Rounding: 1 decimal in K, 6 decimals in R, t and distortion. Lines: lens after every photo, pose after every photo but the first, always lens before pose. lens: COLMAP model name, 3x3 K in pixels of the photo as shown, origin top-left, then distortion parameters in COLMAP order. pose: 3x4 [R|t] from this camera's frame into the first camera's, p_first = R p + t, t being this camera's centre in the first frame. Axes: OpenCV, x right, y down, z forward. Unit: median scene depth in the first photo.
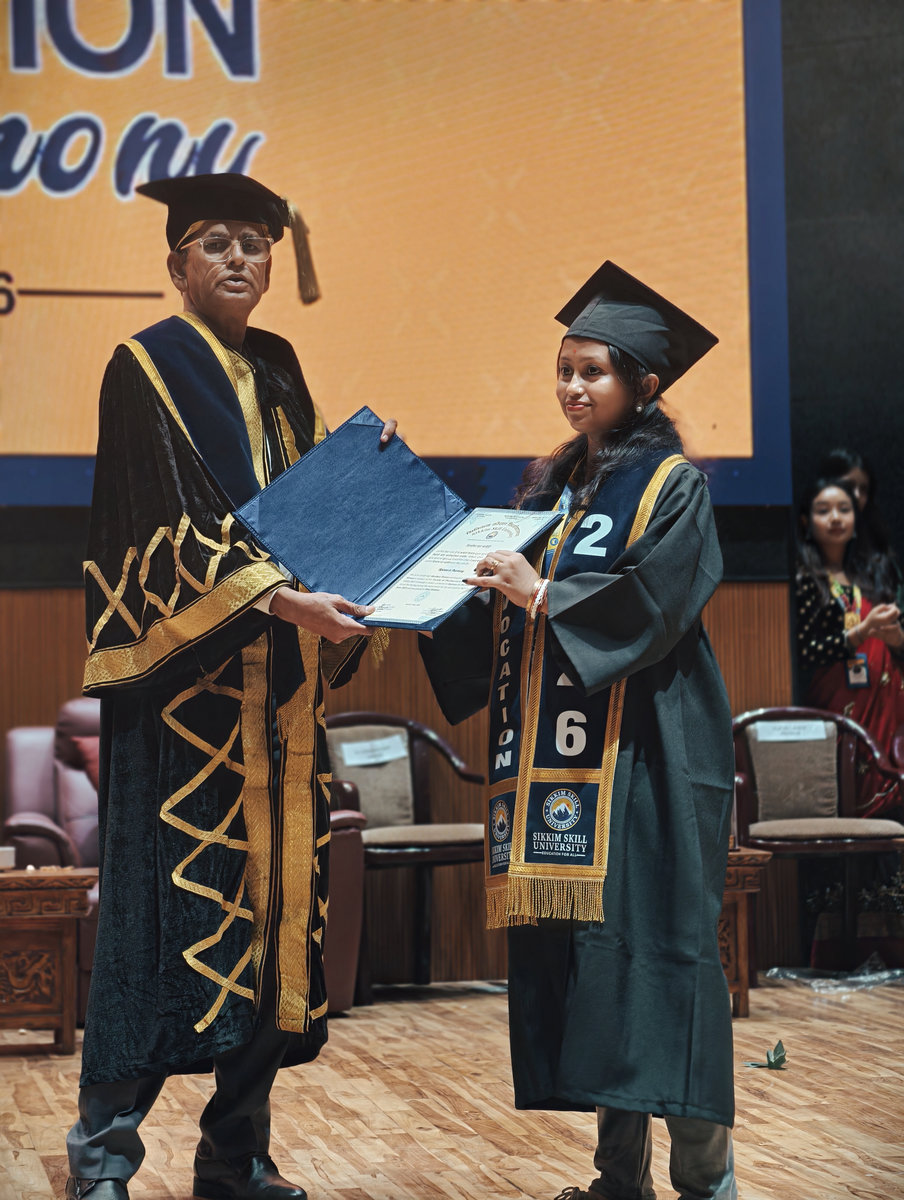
lens RADIAL K [[2915.9, 0, 429.6], [0, 2915.9, 596.3], [0, 0, 1]] dist [0.300543, 0.000000]
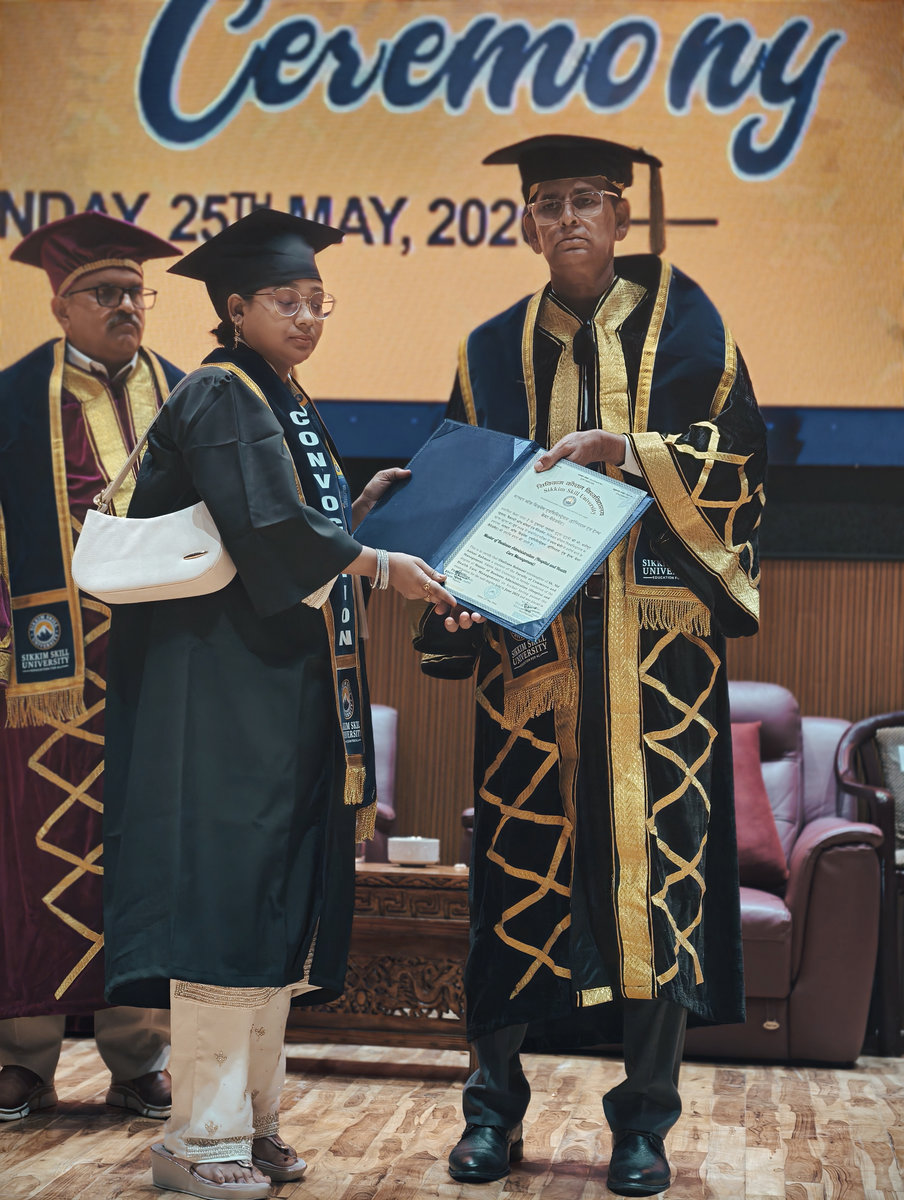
lens RADIAL K [[2915.9, 0, 452.2], [0, 2915.9, 600.2], [0, 0, 1]] dist [0.300543, 0.000000]
pose [[0.950220, 0.031871, -0.309946, 0.133339], [-0.031623, 0.999483, 0.005825, 0.008895], [0.309971, 0.004266, 0.950736, 0.176820]]
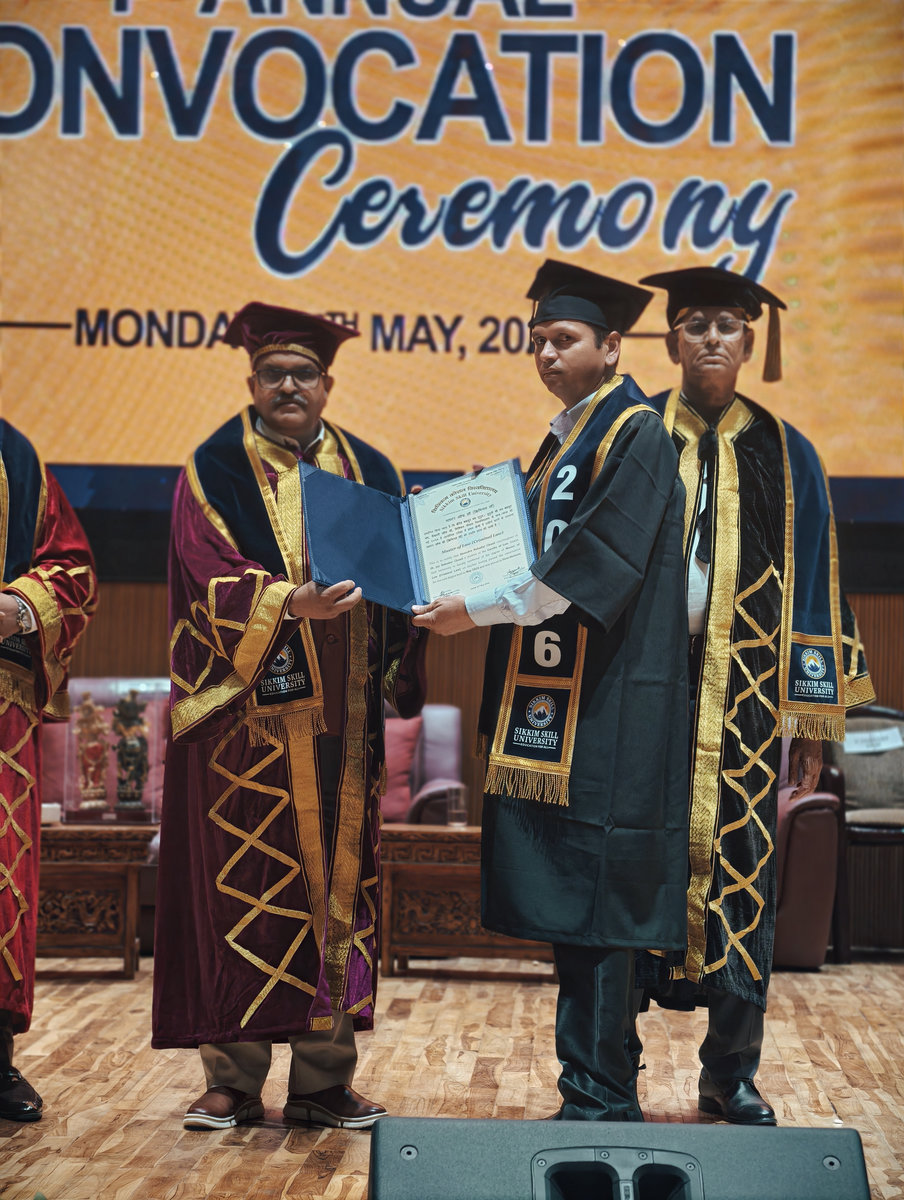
lens RADIAL K [[2915.9, 0, 442.3], [0, 2915.9, 603.6], [0, 0, 1]] dist [0.300543, 0.000000]
pose [[0.965612, 0.029930, -0.258259, 0.135783], [-0.025570, 0.999468, 0.020227, -0.022539], [0.258727, -0.012927, 0.965864, -0.165229]]
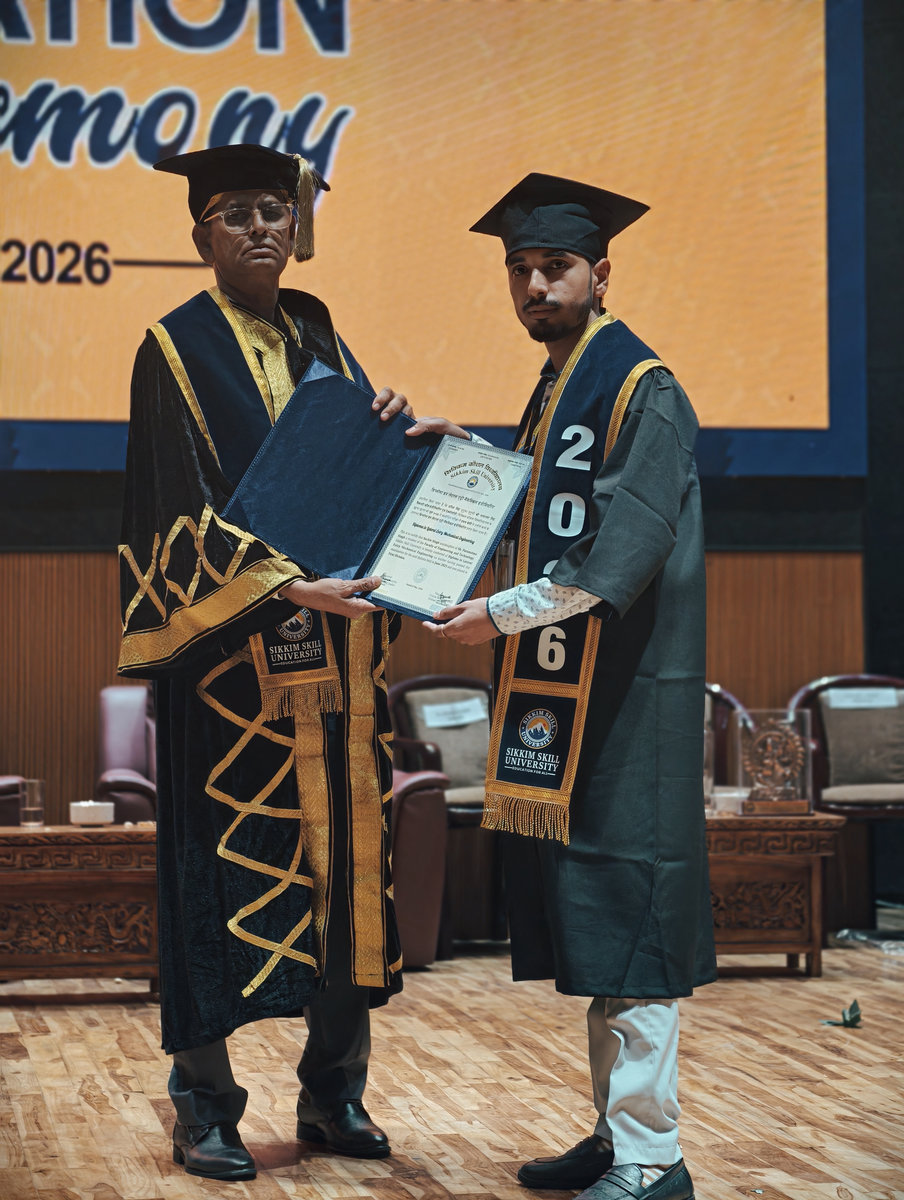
lens RADIAL K [[2915.9, 0, 435.3], [0, 2915.9, 597.9], [0, 0, 1]] dist [0.300543, 0.000000]
pose [[0.999833, 0.010591, -0.014881, -0.013461], [-0.010360, 0.999826, 0.015522, -0.004122], [0.015043, -0.015365, 0.999769, -0.029984]]
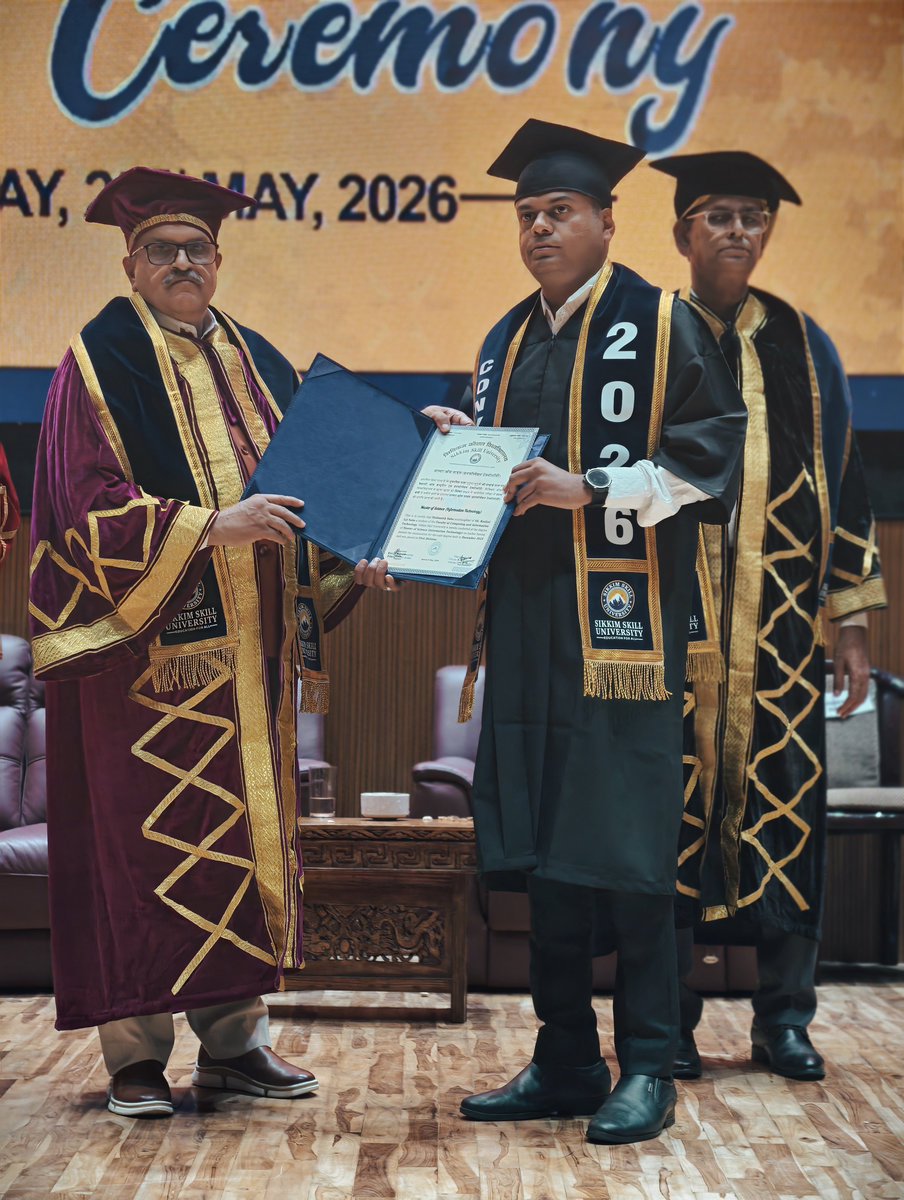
lens RADIAL K [[2915.9, 0, 441.2], [0, 2915.9, 599.8], [0, 0, 1]] dist [0.300543, 0.000000]
pose [[0.978525, 0.020594, -0.205097, 0.056322], [-0.016626, 0.999640, 0.021053, 0.005182], [0.205457, -0.017191, 0.978515, 0.110810]]
